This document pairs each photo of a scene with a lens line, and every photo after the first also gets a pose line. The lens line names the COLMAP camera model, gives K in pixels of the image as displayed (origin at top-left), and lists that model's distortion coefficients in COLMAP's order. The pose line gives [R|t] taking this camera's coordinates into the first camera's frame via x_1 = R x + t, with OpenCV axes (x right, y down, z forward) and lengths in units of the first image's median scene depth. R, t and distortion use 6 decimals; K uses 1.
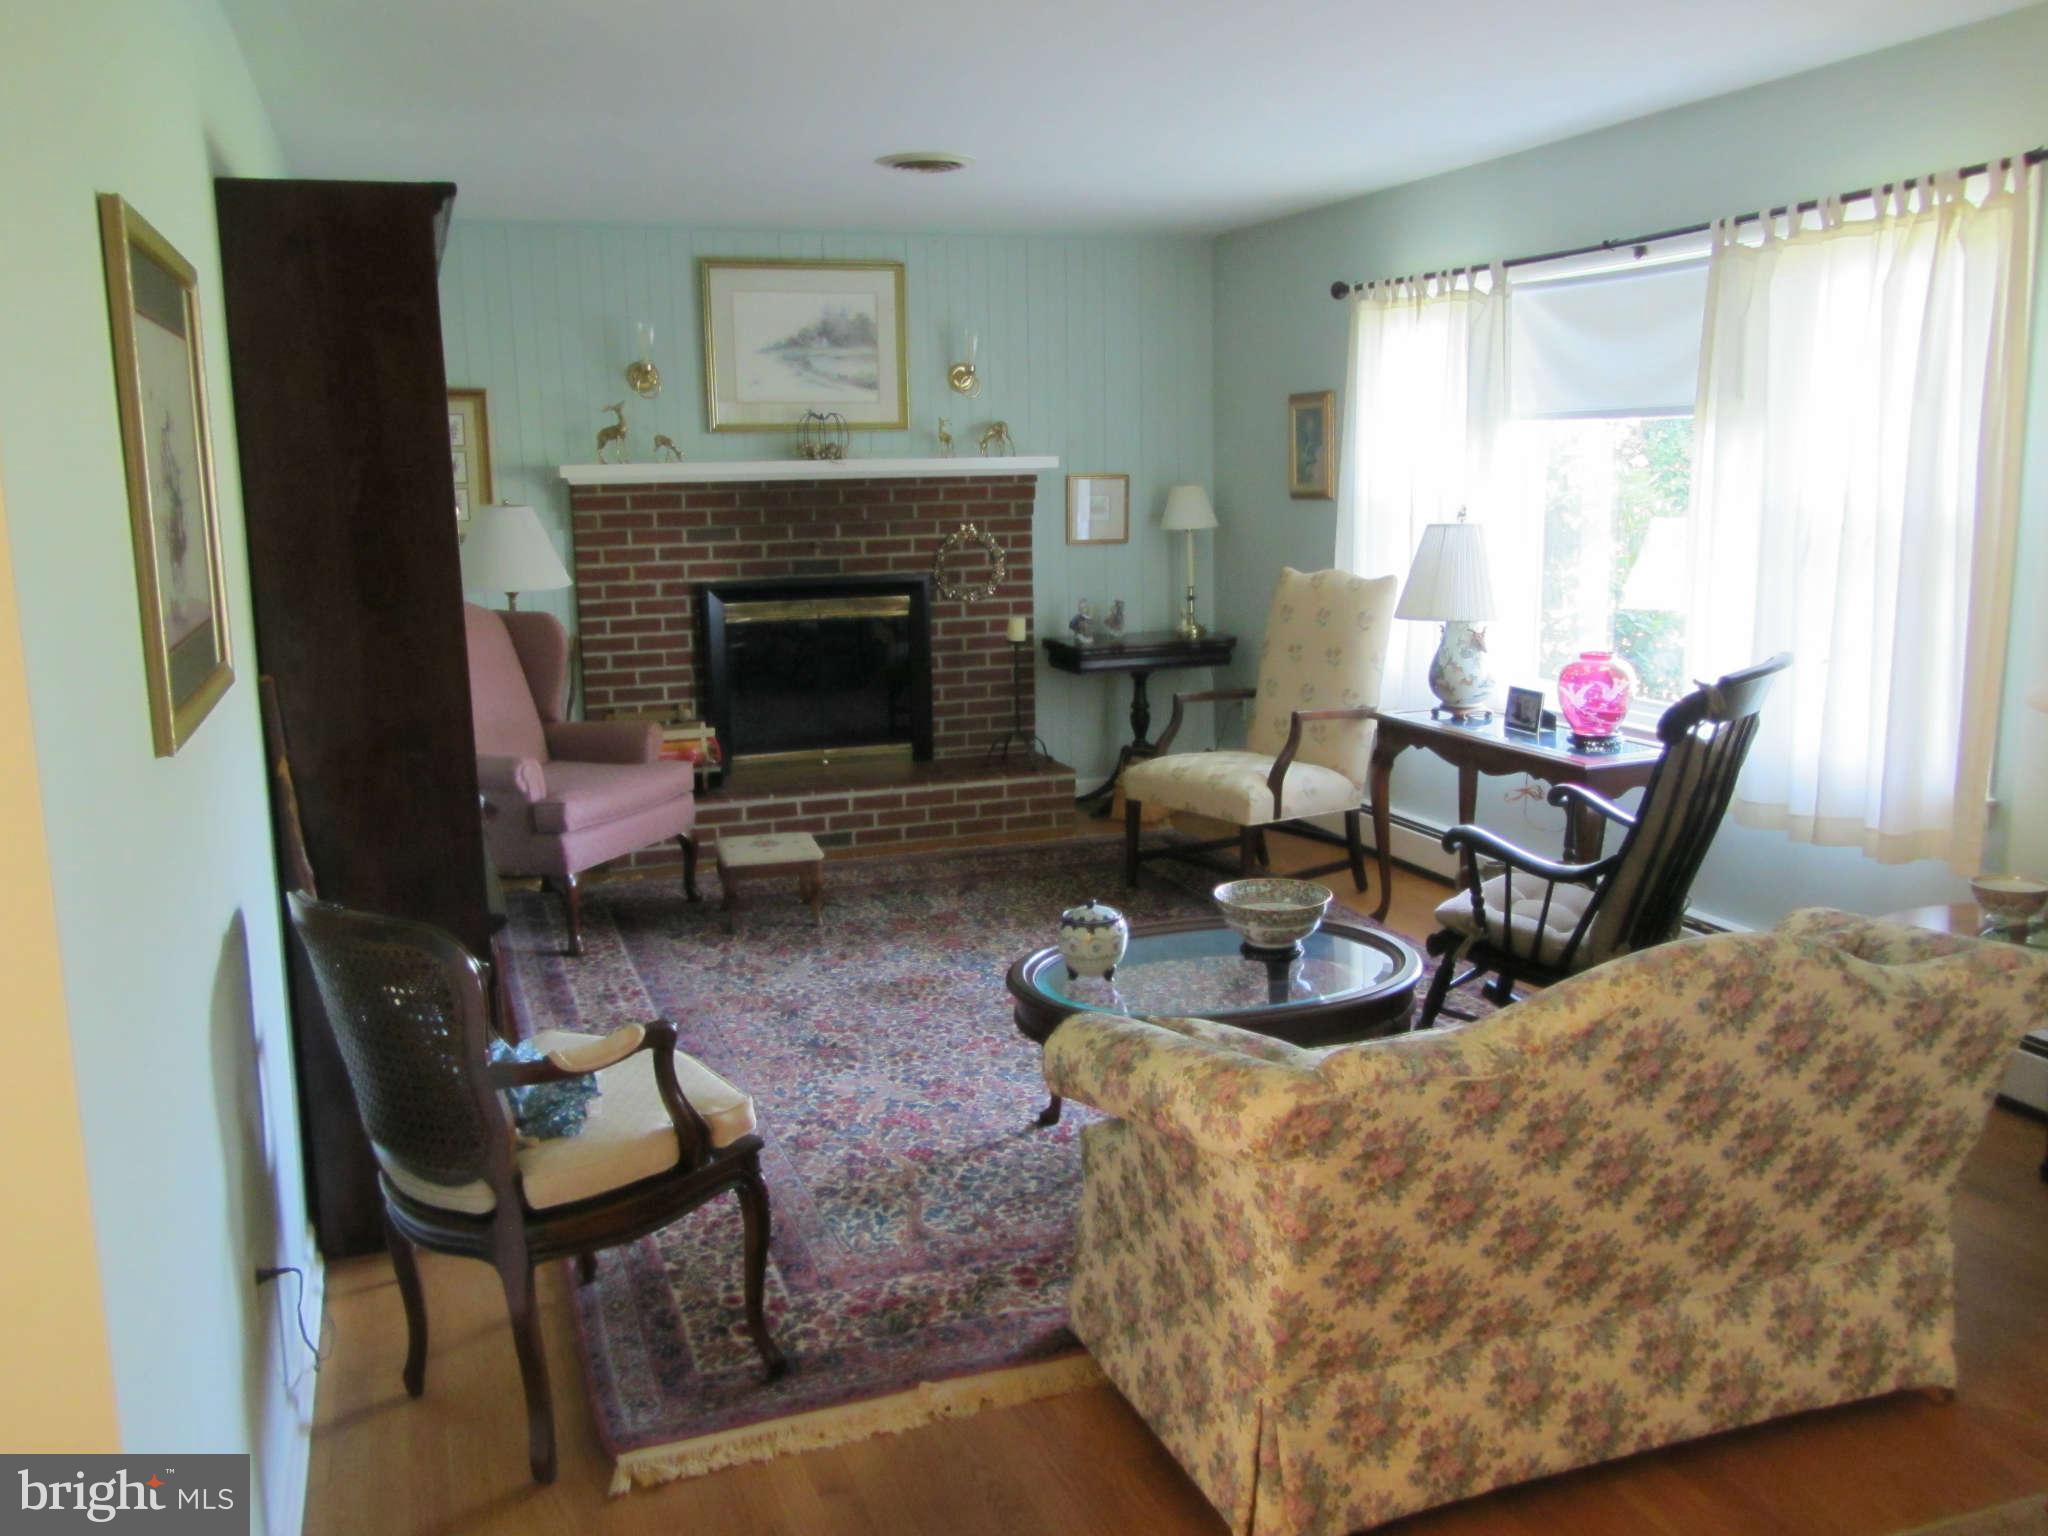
lens RADIAL K [[1689.5, 0, 1052.6], [0, 1689.5, 761.6], [0, 0, 1]] dist [-0.031862, 0.004614]
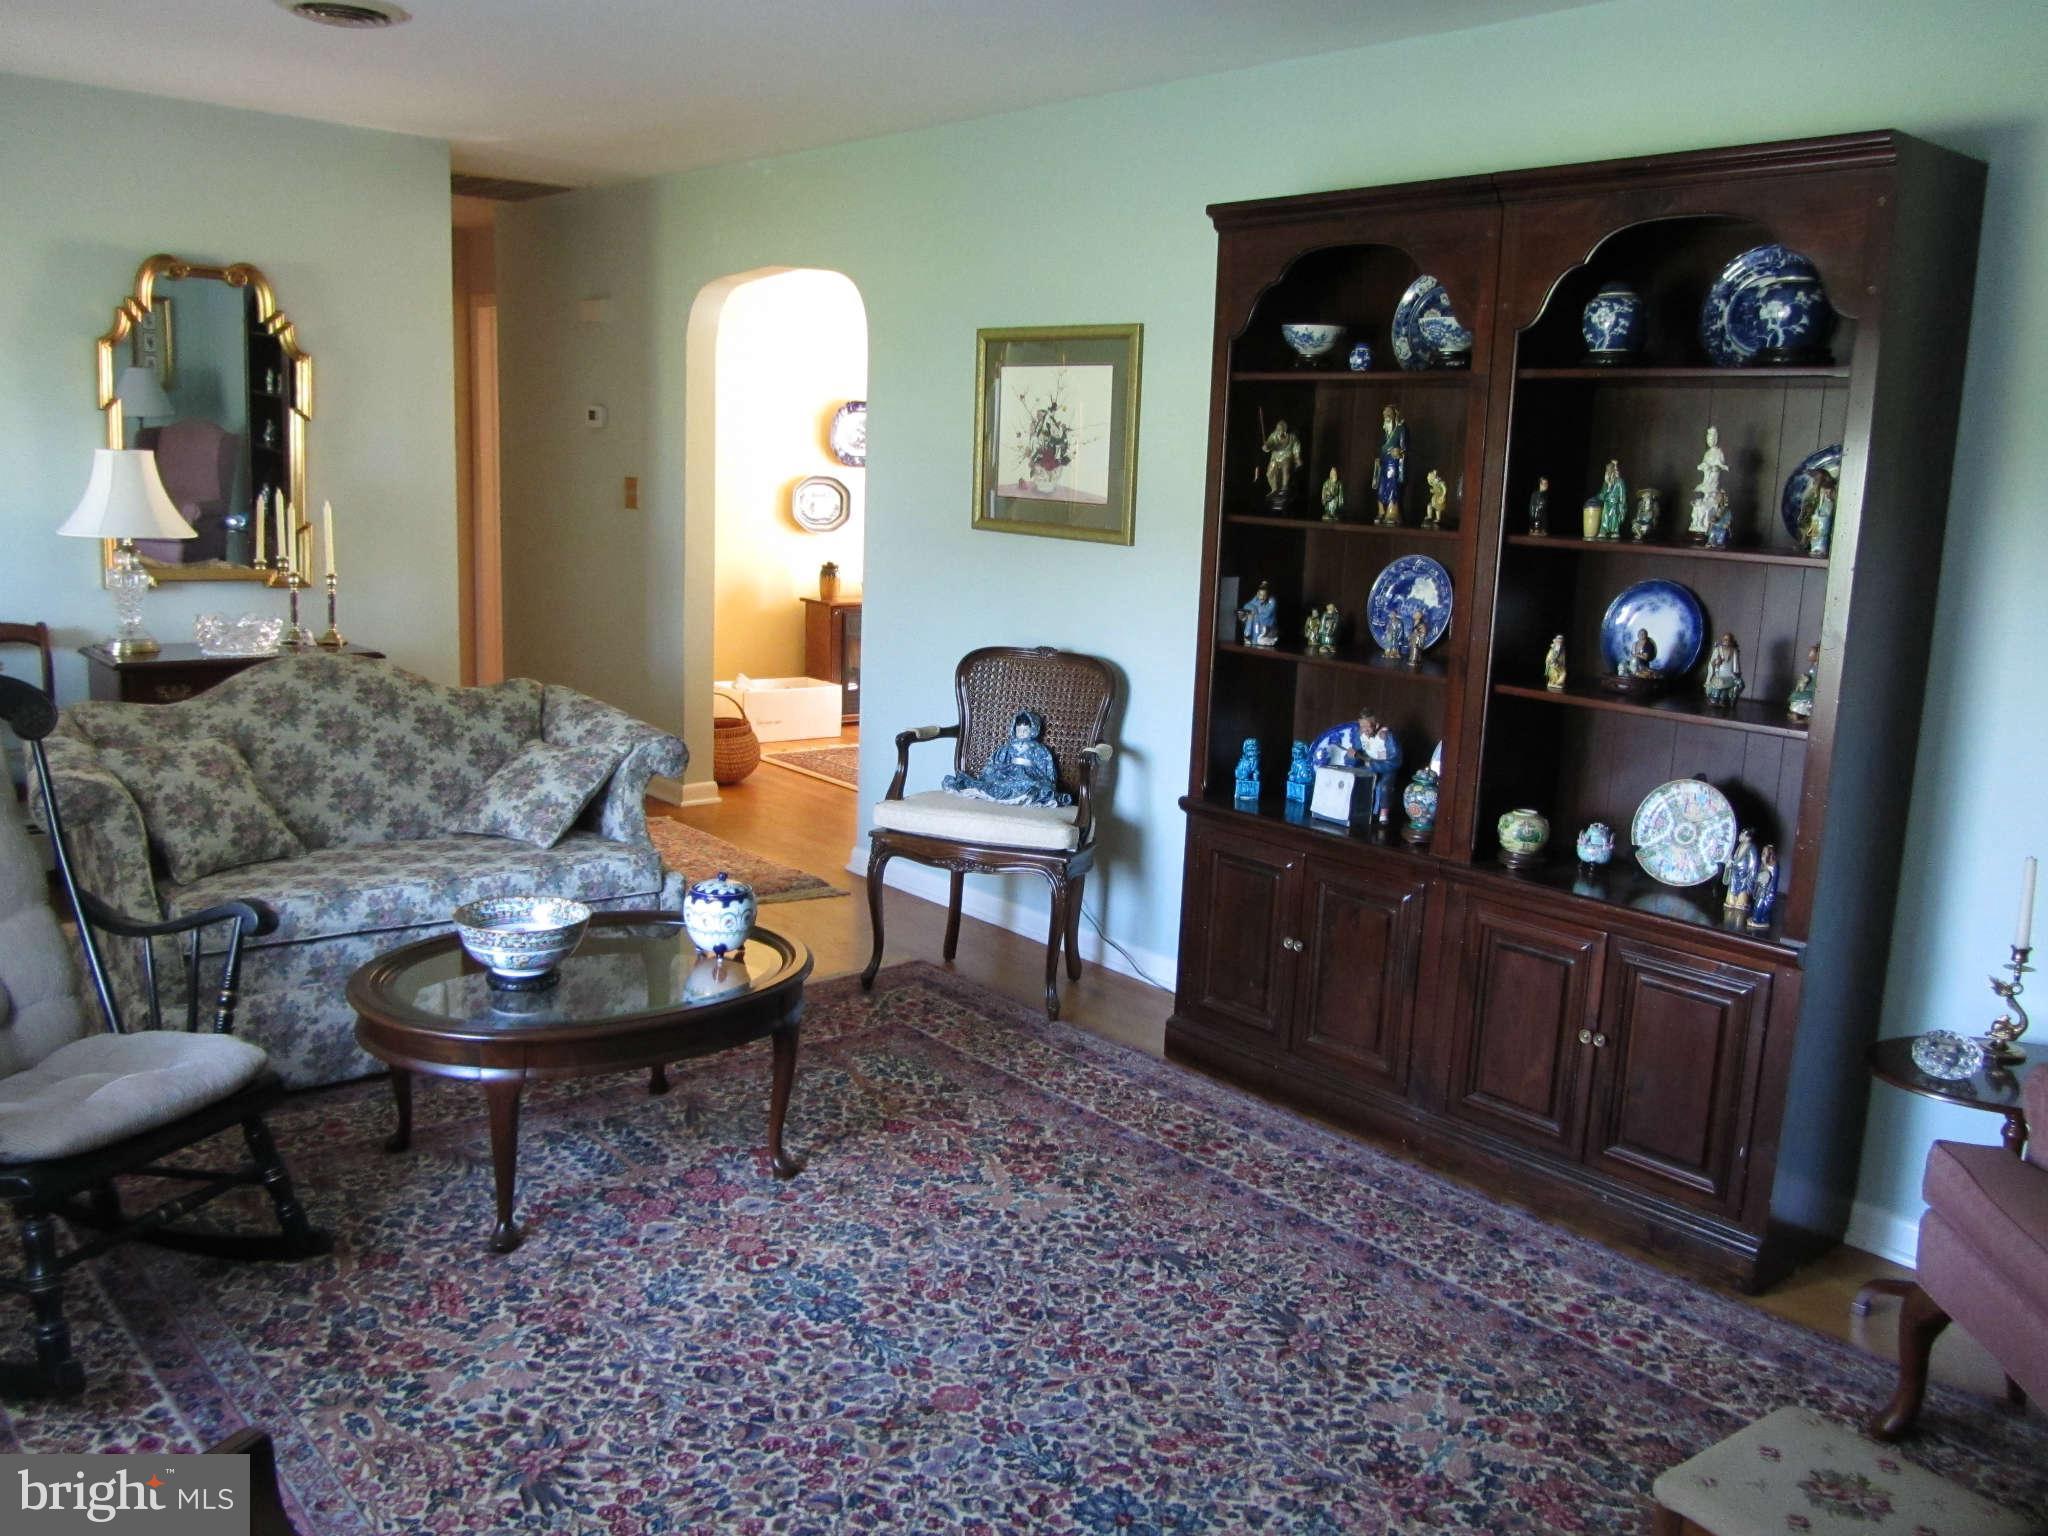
lens RADIAL K [[1689.5, 0, 1052.6], [0, 1689.5, 761.6], [0, 0, 1]] dist [-0.031862, 0.004614]
pose [[-0.938453, 0.040388, -0.343038, 0.164942], [-0.085665, 0.934897, 0.344426, -0.313430], [0.334616, 0.352614, -0.873897, 1.804226]]
